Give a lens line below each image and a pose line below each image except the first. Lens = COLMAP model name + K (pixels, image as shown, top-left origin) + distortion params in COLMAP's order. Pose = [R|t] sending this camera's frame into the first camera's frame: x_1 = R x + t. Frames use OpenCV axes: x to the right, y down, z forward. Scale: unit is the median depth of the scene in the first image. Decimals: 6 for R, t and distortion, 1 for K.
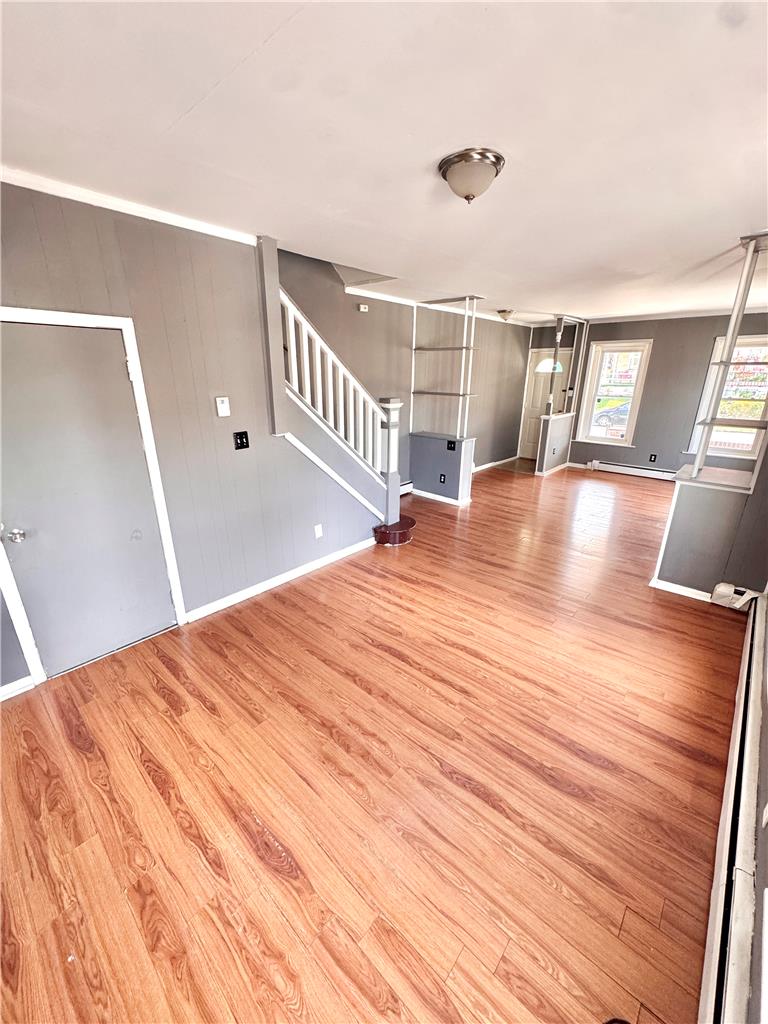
lens RADIAL K [[409.8, 0, 394.0], [0, 409.8, 509.0], [0, 0, 1]] dist [0.002215, 0.000482]
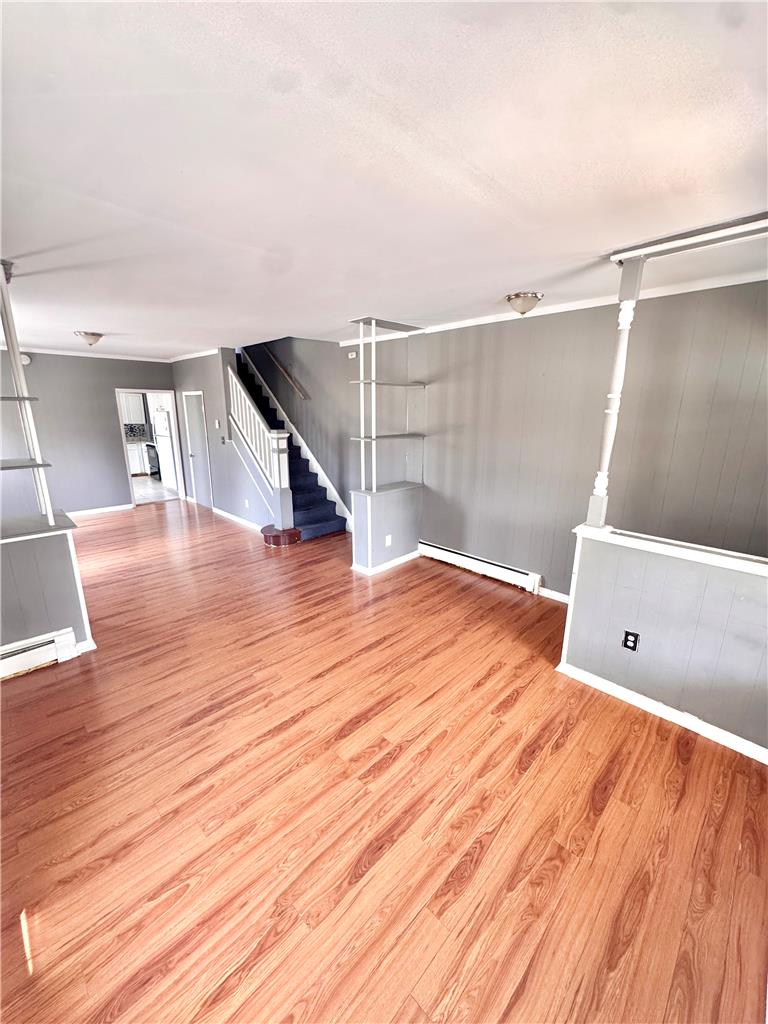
lens RADIAL K [[409.8, 0, 391.5], [0, 409.8, 515.1], [0, 0, 1]] dist [0.002215, 0.000482]
pose [[-0.063552, 0.255727, -0.964658, 1.332918], [-0.317792, 0.911109, 0.262467, -0.501194], [0.946028, 0.323241, 0.023365, 1.455967]]
